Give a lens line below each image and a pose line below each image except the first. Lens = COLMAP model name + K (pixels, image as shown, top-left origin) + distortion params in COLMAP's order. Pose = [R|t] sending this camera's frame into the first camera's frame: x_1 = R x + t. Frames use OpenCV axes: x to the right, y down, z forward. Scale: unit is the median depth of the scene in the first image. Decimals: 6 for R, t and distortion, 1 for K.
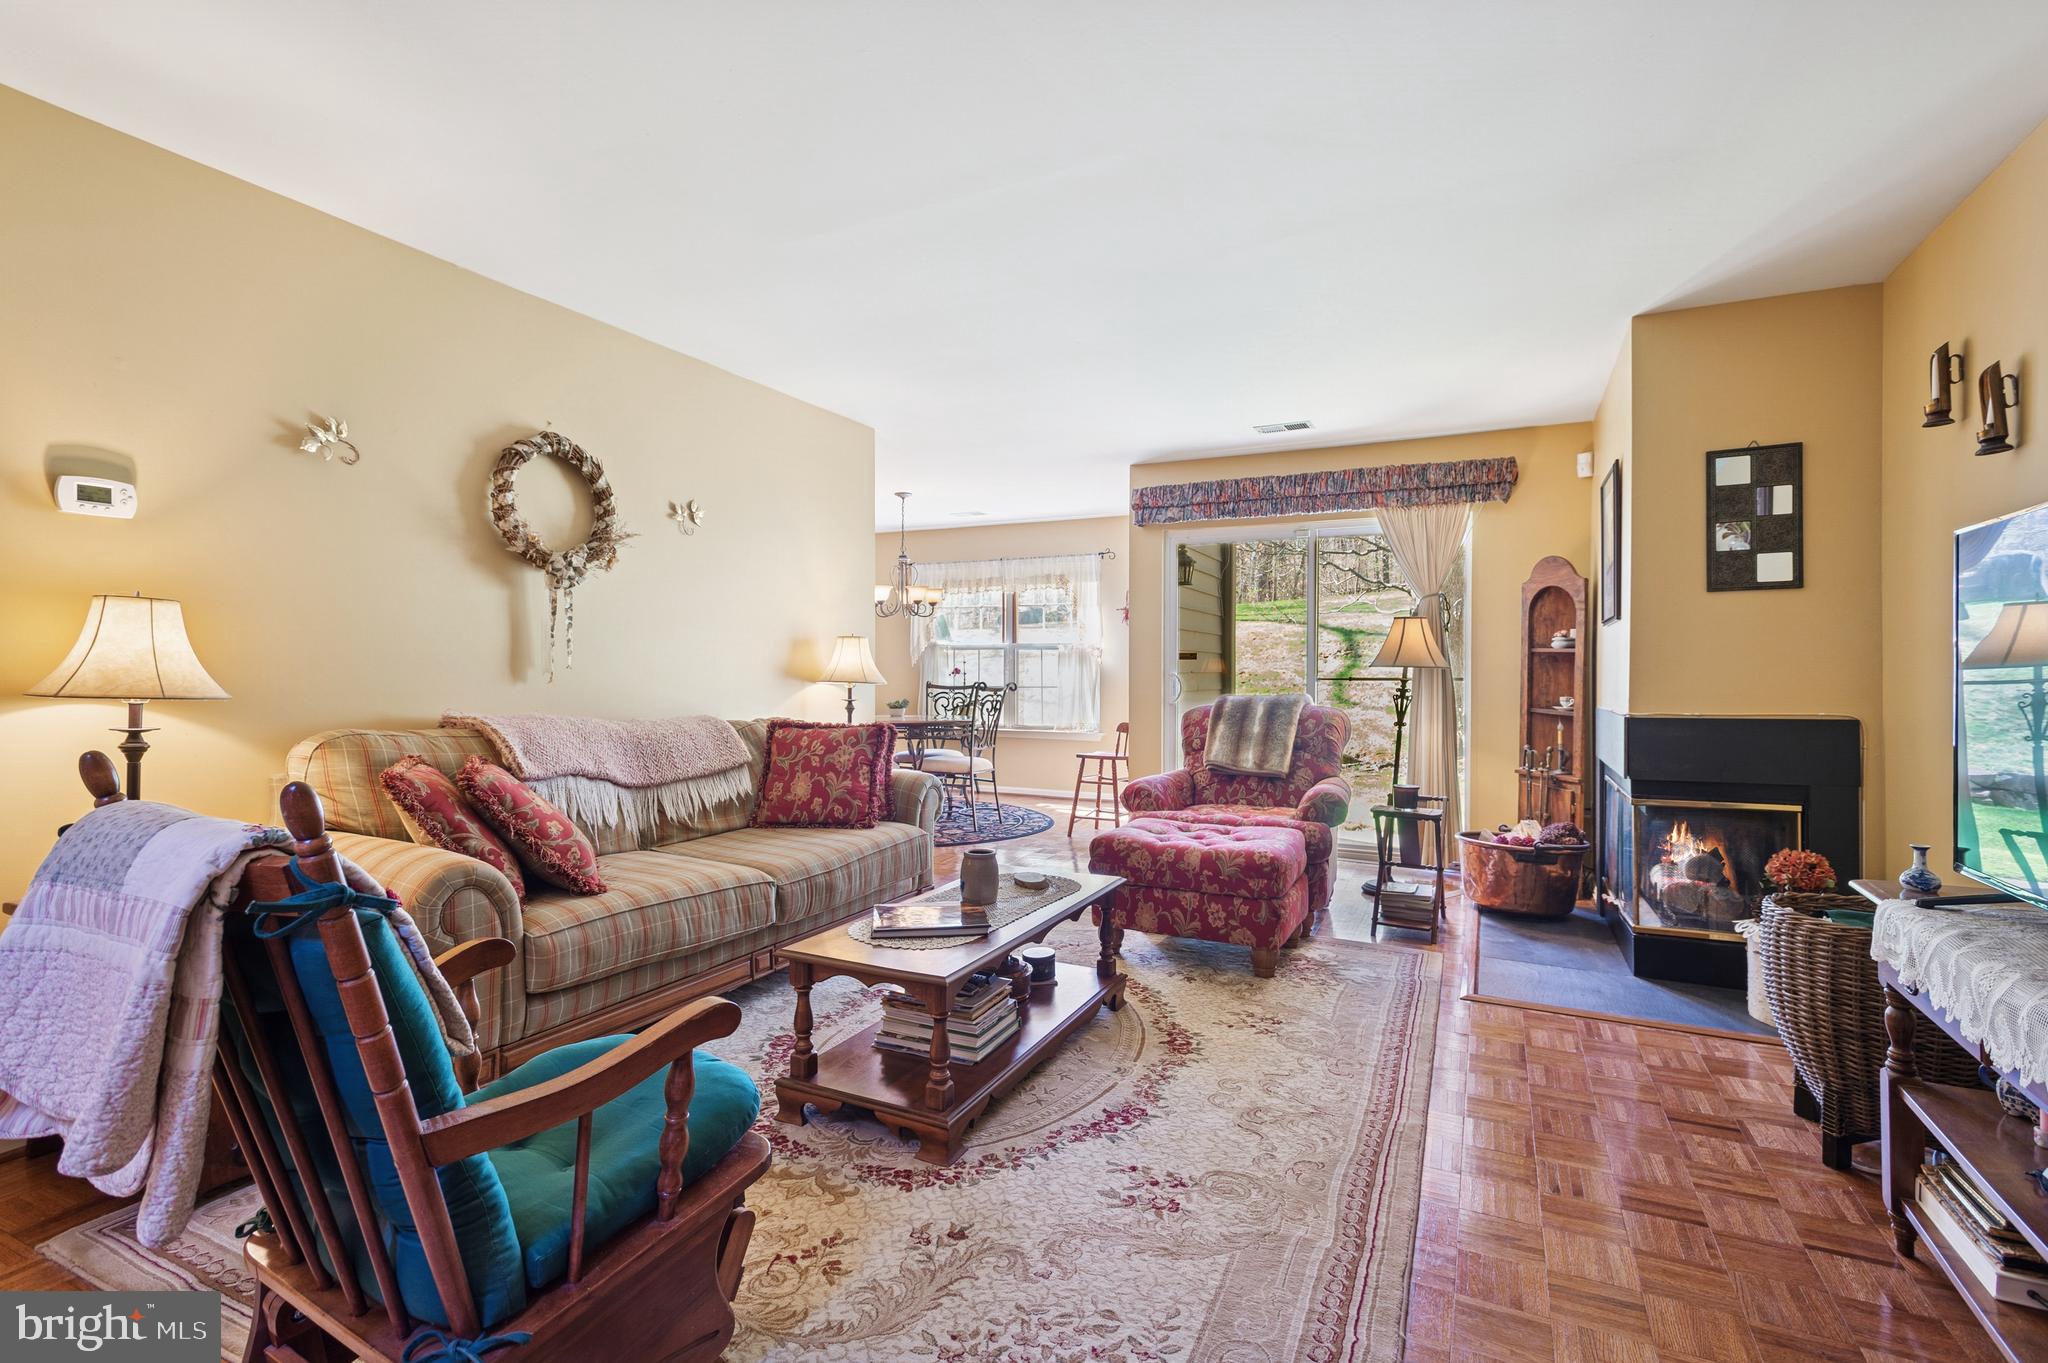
lens RADIAL K [[952.4, 0, 1017.9], [0, 952.4, 666.0], [0, 0, 1]] dist [0.005672, 0.000353]
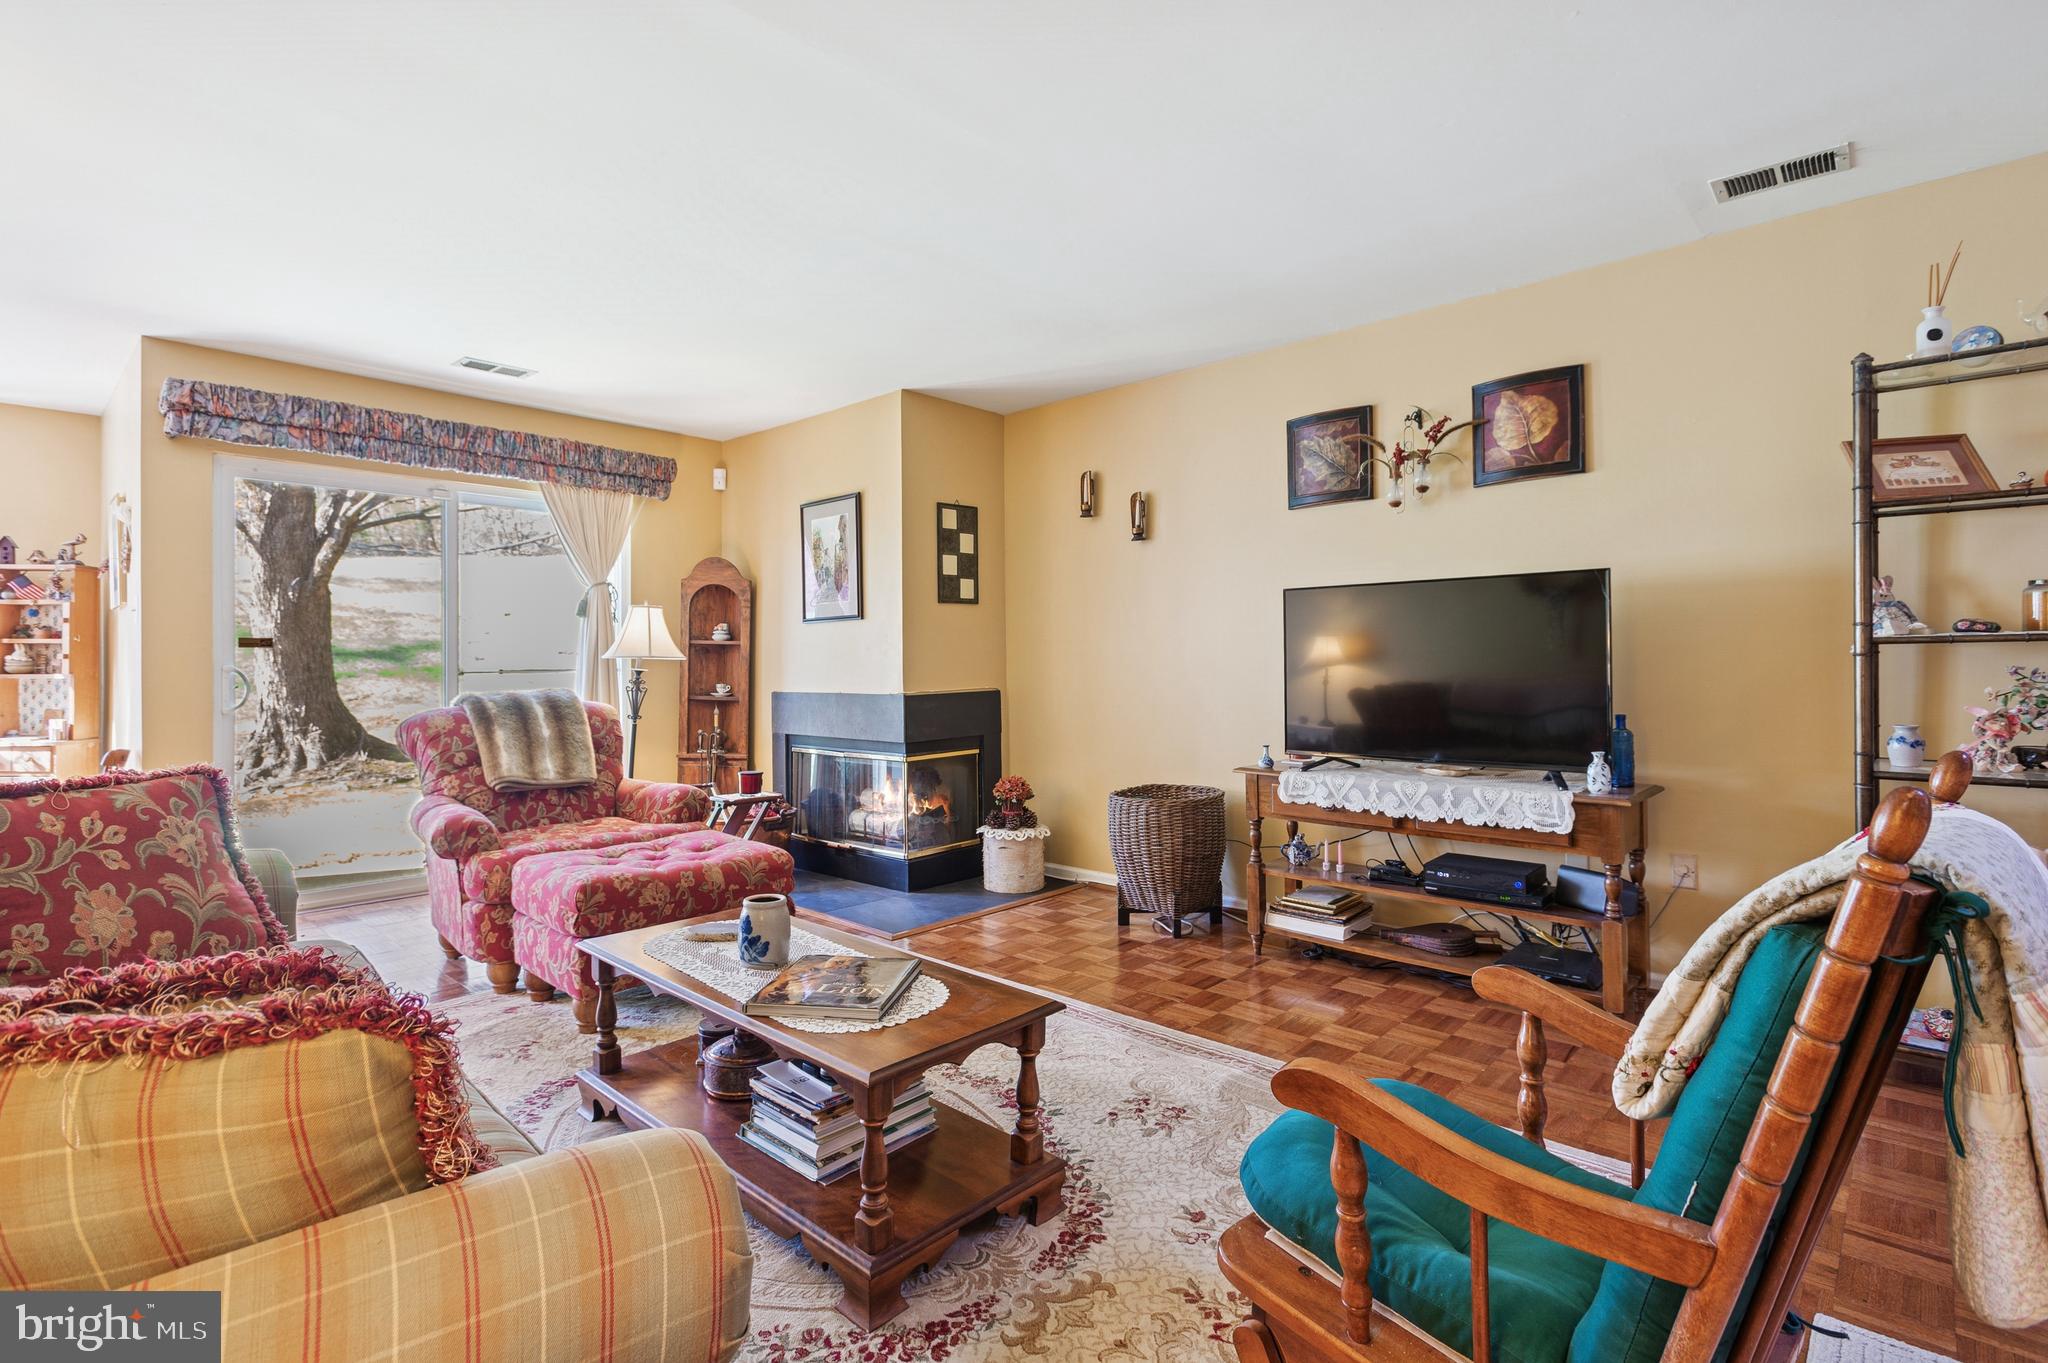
lens RADIAL K [[968.5, 0, 1028.2], [0, 968.5, 663.6], [0, 0, 1]] dist [0.002731, -0.000185]
pose [[0.281948, -0.006923, 0.959405, -0.521439], [0.001487, 0.999976, 0.006779, 0.001161], [-0.959428, -0.000485, 0.281952, 0.419551]]
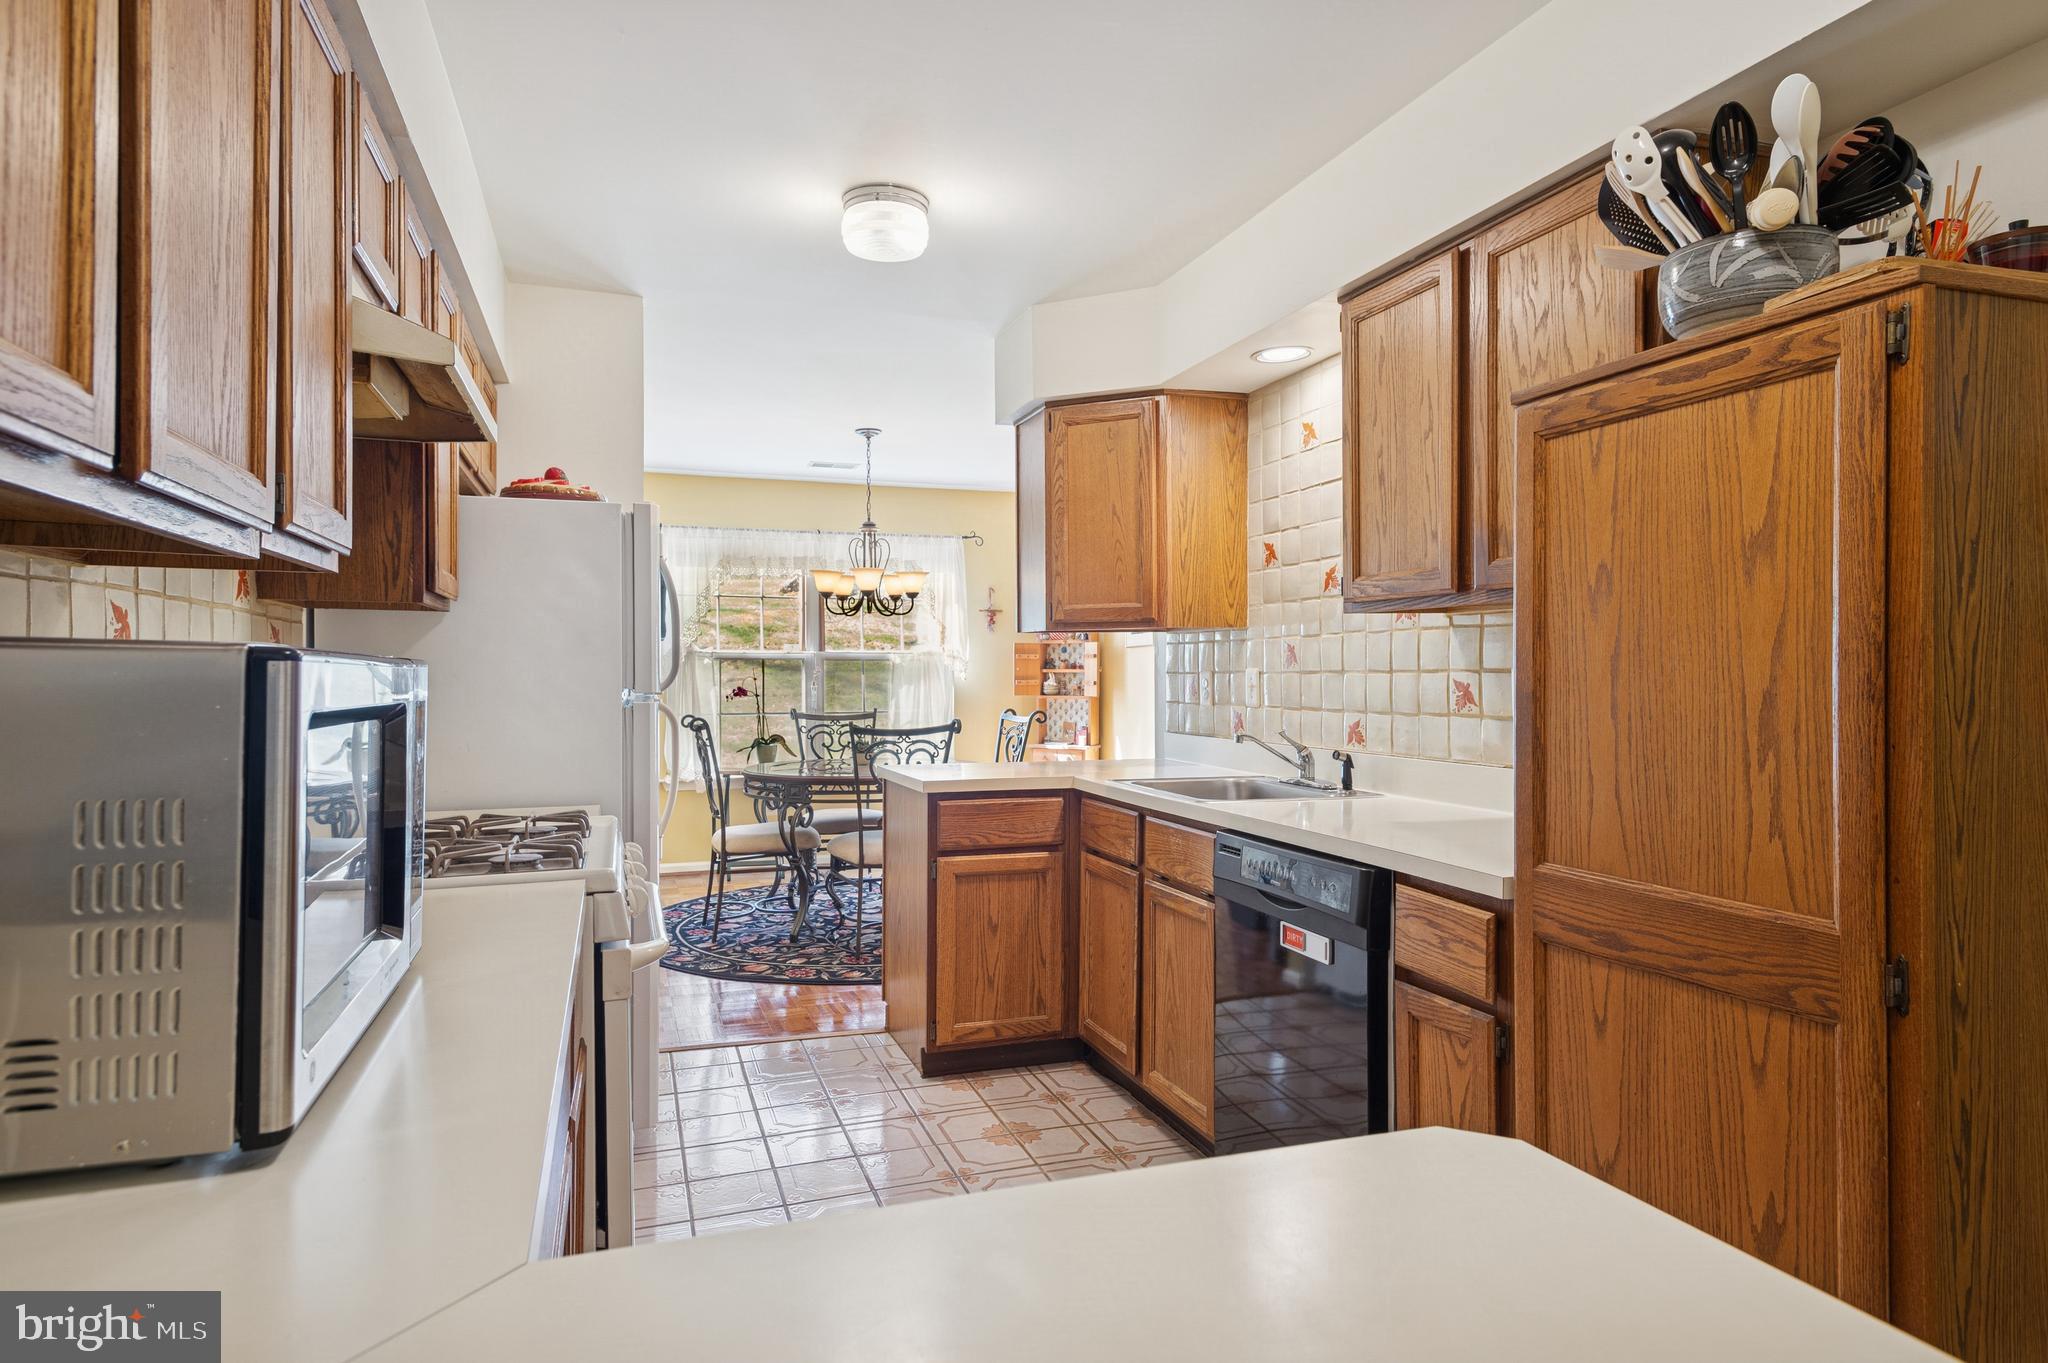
lens RADIAL K [[1156.1, 0, 1014.7], [0, 1156.1, 672.1], [0, 0, 1]] dist [0.026670, 0.000348]
pose [[0.703871, -0.003936, 0.710317, -1.152139], [0.001685, 0.999991, 0.003872, -0.026785], [-0.710326, -0.001529, 0.703871, 0.655766]]
